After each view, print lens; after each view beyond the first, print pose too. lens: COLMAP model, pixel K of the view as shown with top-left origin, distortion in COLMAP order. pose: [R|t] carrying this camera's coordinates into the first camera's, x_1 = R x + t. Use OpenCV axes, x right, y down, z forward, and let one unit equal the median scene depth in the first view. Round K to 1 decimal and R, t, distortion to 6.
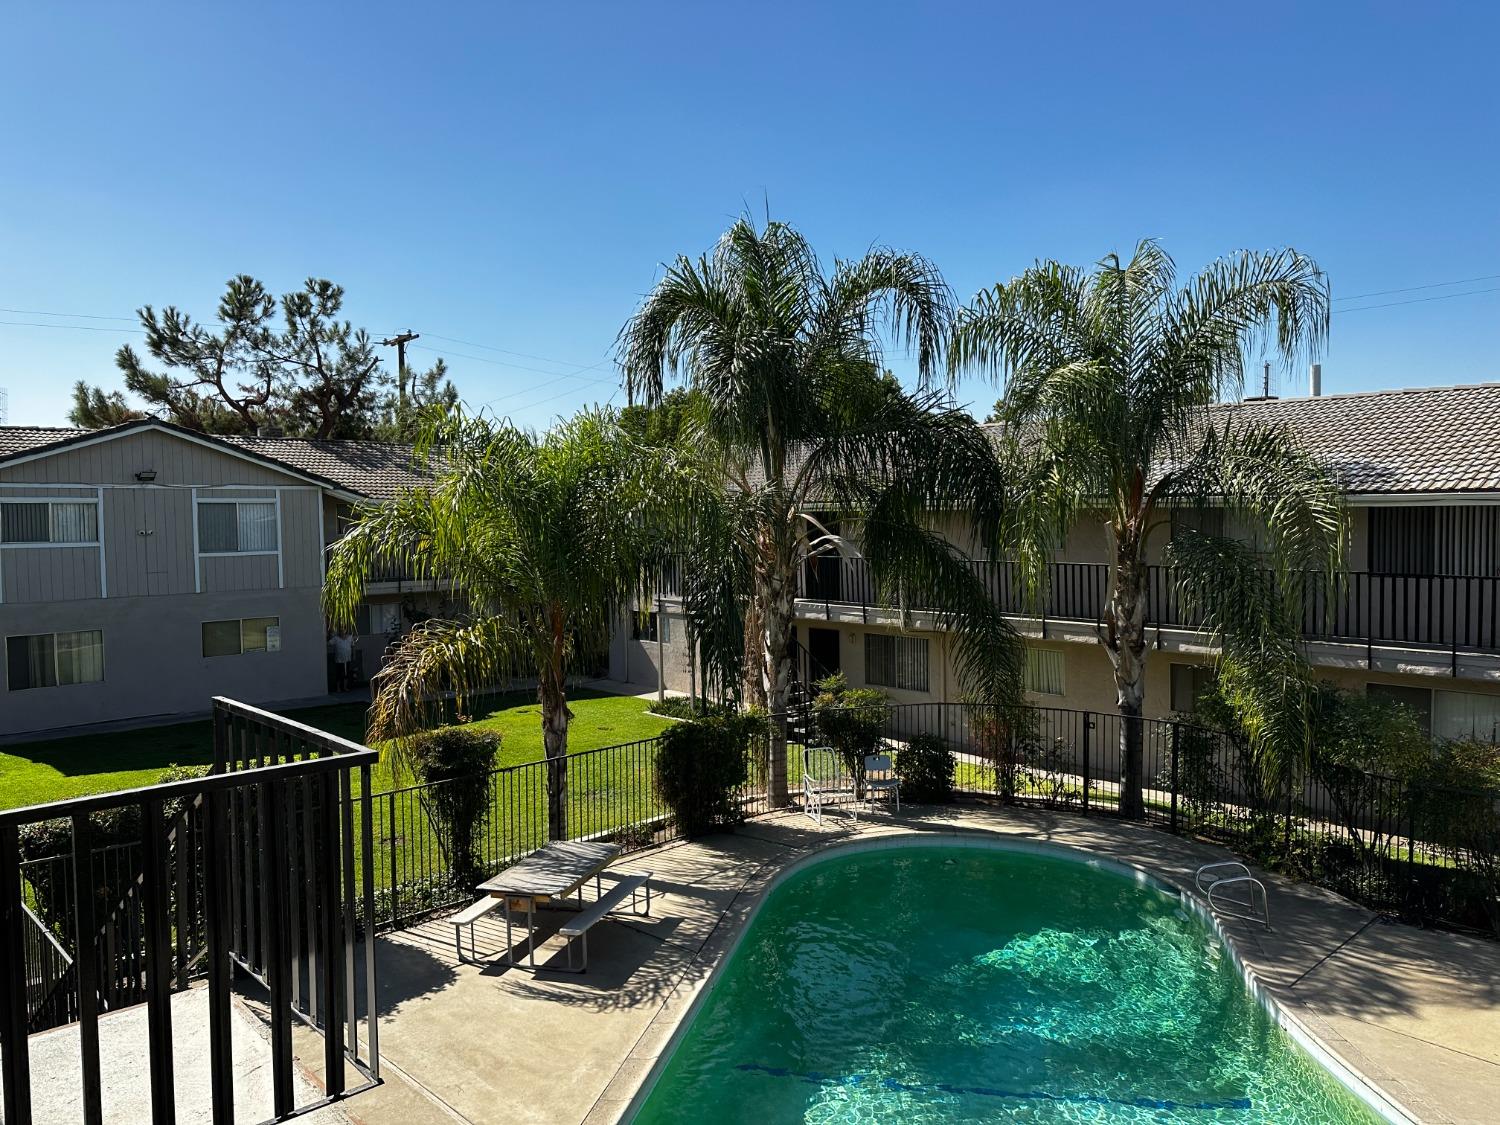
lens RADIAL K [[1058.4, 0, 742.3], [0, 1058.4, 563.9], [0, 0, 1]] dist [0.114946, -0.158803]
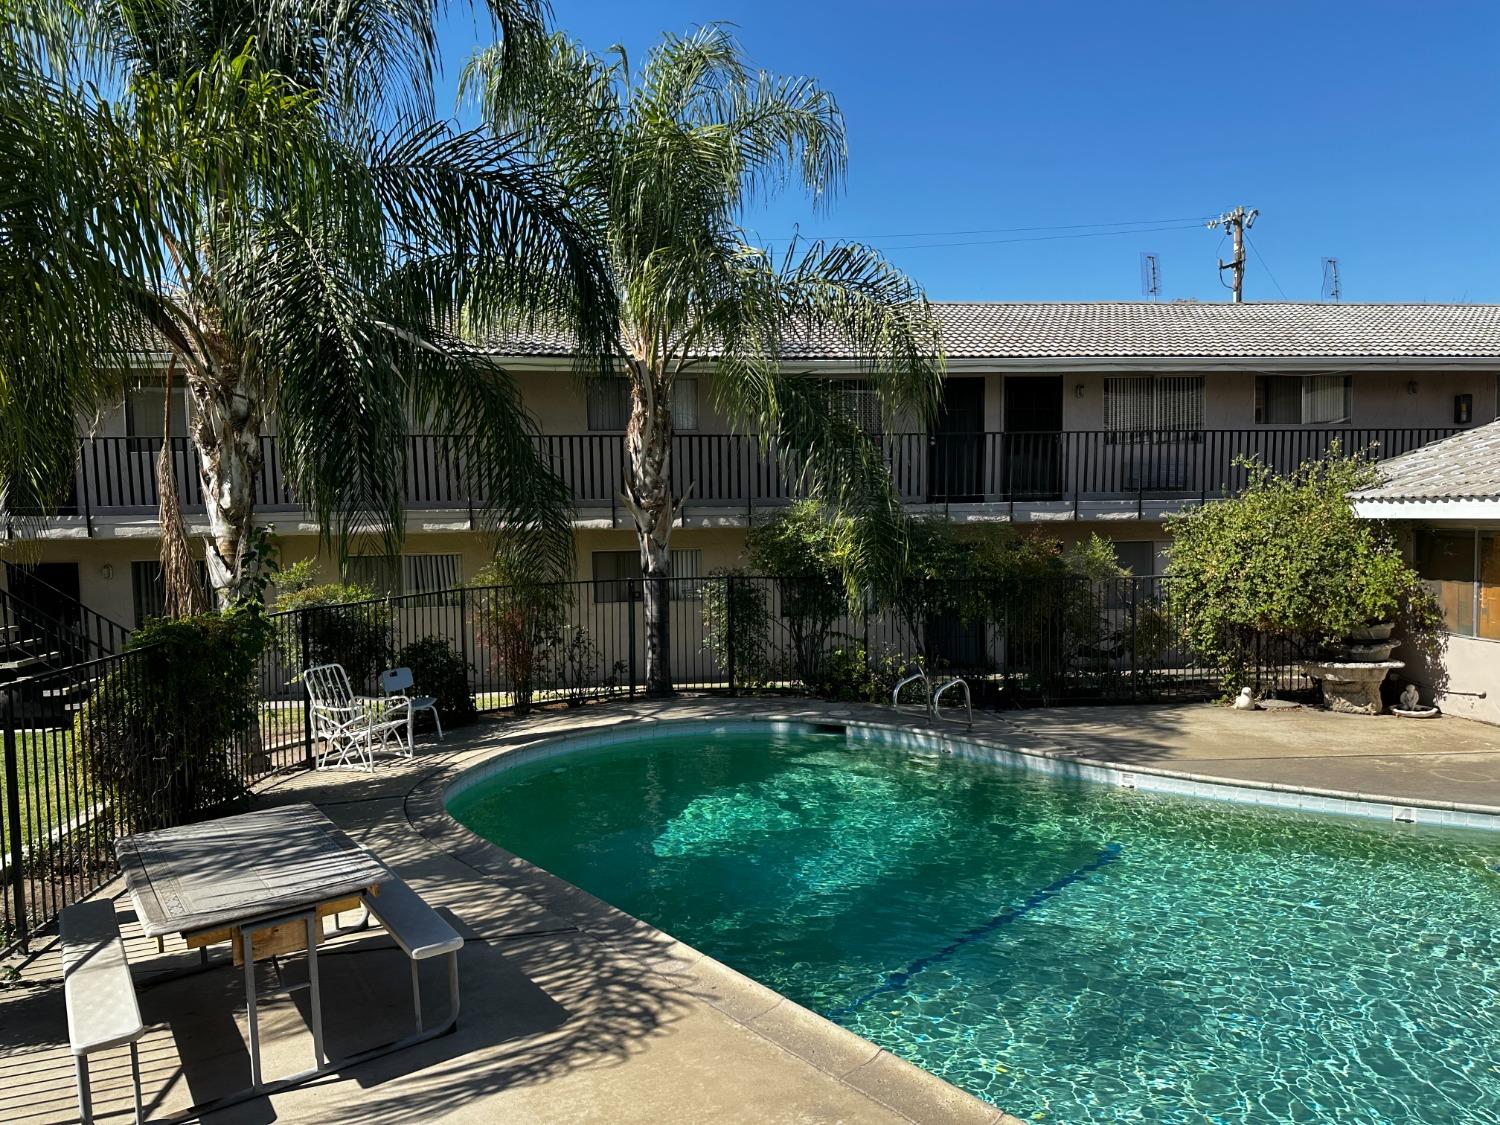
lens RADIAL K [[1058.4, 0, 742.3], [0, 1058.4, 563.9], [0, 0, 1]] dist [0.114946, -0.158803]
pose [[0.602058, -0.038709, 0.797514, -0.341555], [0.057261, 0.998346, 0.005230, 0.145420], [-0.796397, 0.042518, 0.603278, 0.481216]]
